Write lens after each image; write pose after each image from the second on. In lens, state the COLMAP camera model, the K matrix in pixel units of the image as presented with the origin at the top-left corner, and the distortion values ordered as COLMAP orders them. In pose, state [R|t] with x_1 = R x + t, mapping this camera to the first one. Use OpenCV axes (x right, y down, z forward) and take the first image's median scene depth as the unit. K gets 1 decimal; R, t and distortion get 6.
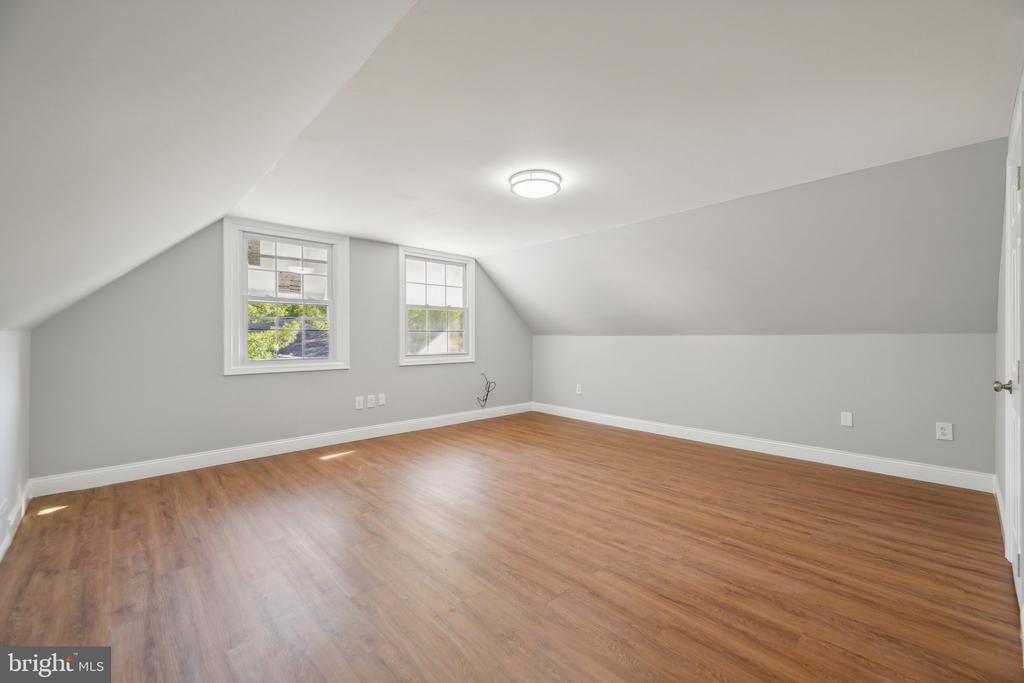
lens RADIAL K [[422.3, 0, 520.9], [0, 422.3, 339.9], [0, 0, 1]] dist [0.021347, -0.003653]
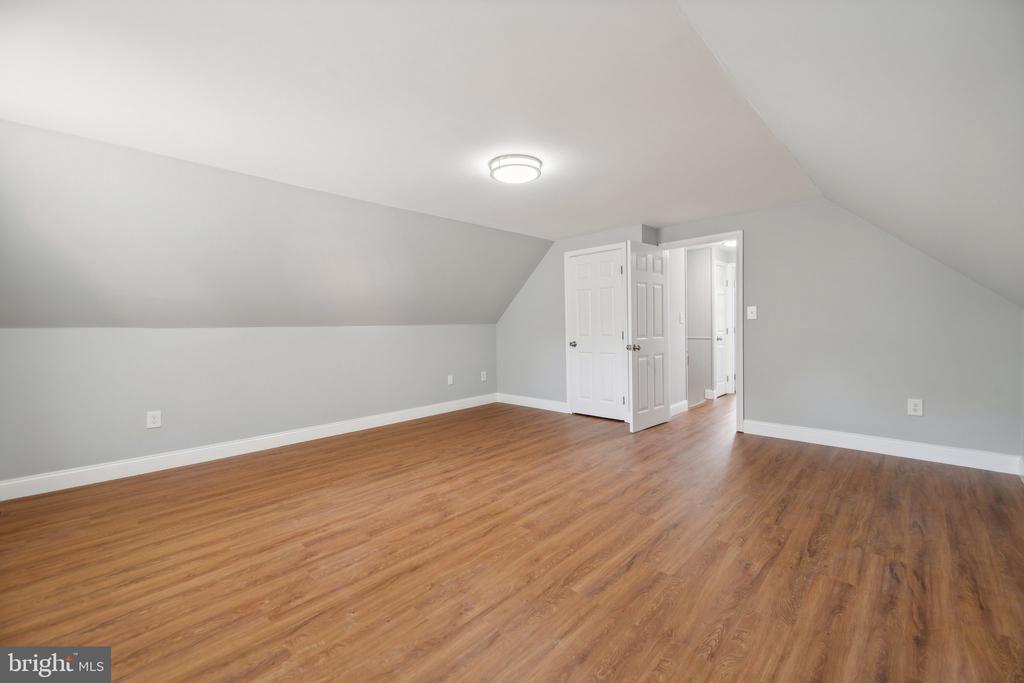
lens RADIAL K [[422.3, 0, 521.0], [0, 422.3, 334.5], [0, 0, 1]] dist [0.021347, -0.003653]
pose [[-0.069092, -0.014708, 0.997502, -0.859062], [0.021400, 0.999639, 0.016222, 0.003375], [-0.997381, 0.022468, -0.068752, 0.954947]]
